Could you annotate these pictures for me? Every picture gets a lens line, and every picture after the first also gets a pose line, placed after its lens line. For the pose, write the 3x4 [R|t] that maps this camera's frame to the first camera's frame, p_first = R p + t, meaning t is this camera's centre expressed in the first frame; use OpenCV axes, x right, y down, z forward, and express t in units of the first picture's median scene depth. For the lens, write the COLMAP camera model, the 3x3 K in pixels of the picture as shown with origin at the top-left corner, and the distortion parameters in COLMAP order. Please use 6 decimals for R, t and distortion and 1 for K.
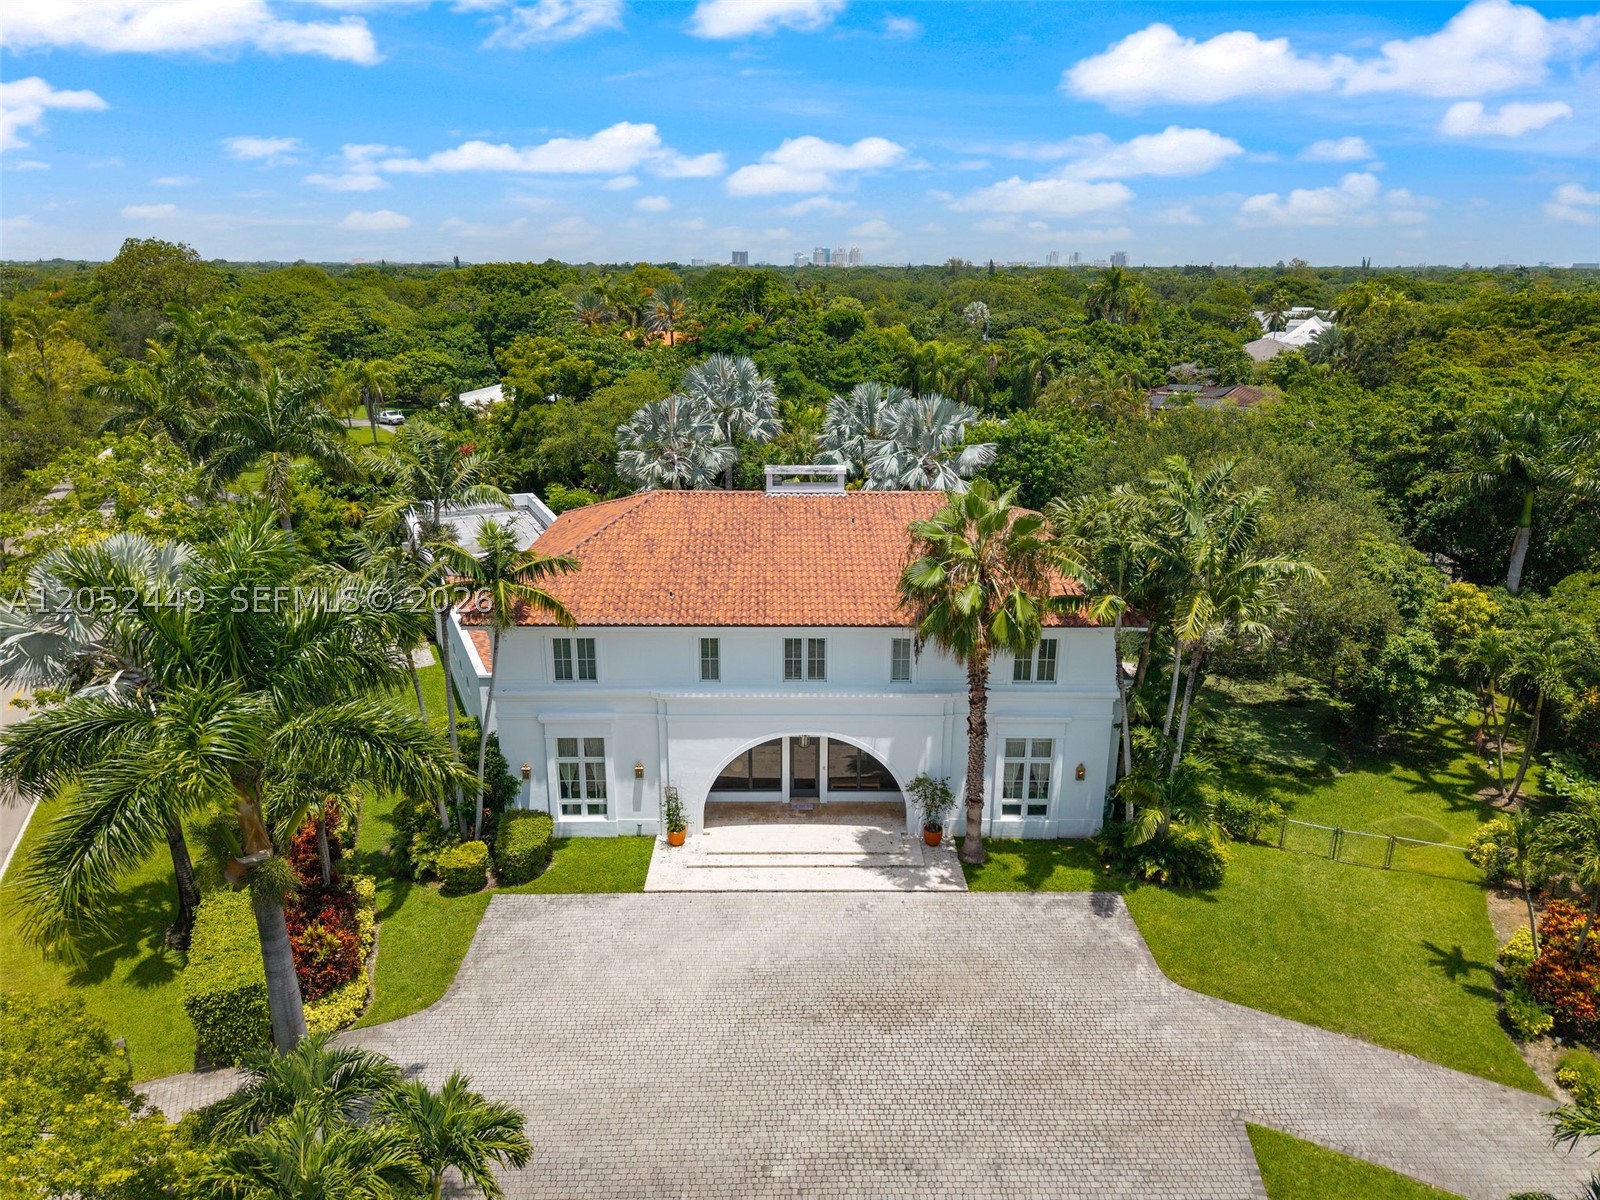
lens RADIAL K [[1124.0, 0, 807.2], [0, 1124.0, 603.1], [0, 0, 1]] dist [0.001621, -0.001115]
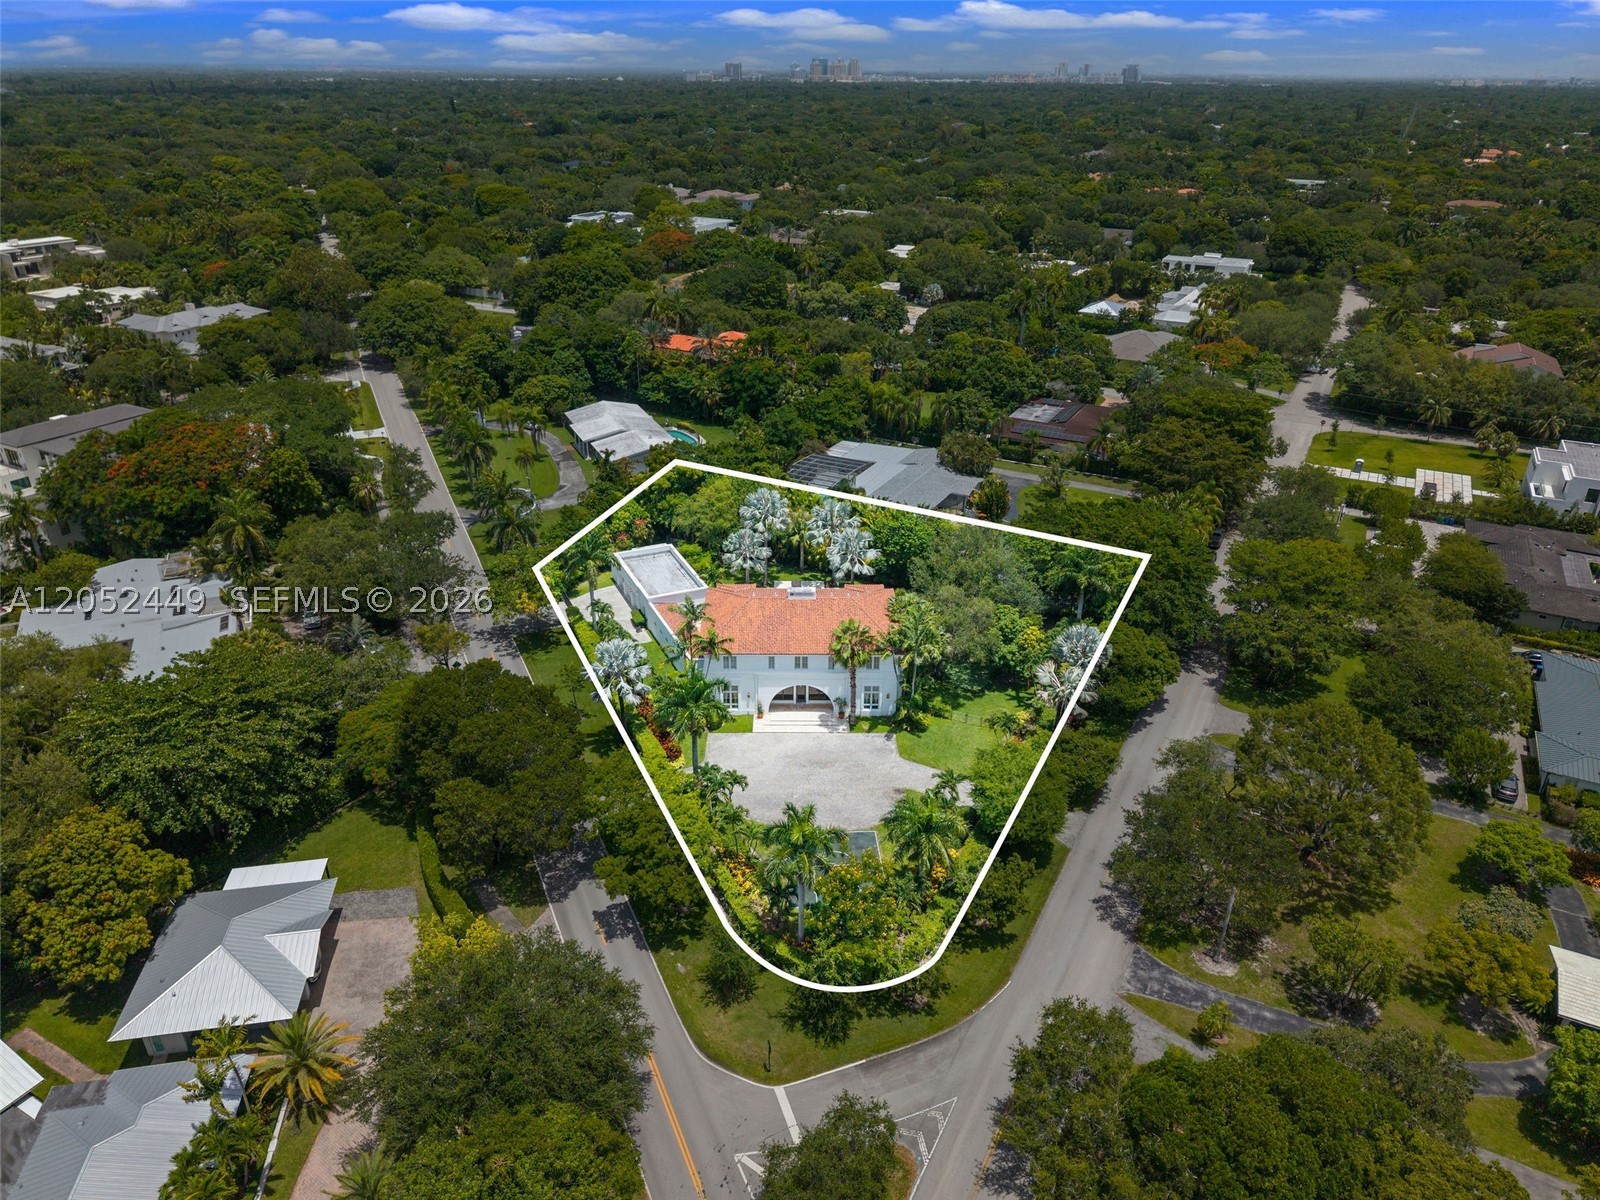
lens RADIAL K [[1124.0, 0, 797.3], [0, 1124.0, 588.3], [0, 0, 1]] dist [0.001621, -0.001115]
pose [[0.999986, 0.003666, -0.003694, -0.002600], [-0.003138, 0.990955, 0.134157, -0.579881], [0.004152, -0.134144, 0.990953, -2.117886]]
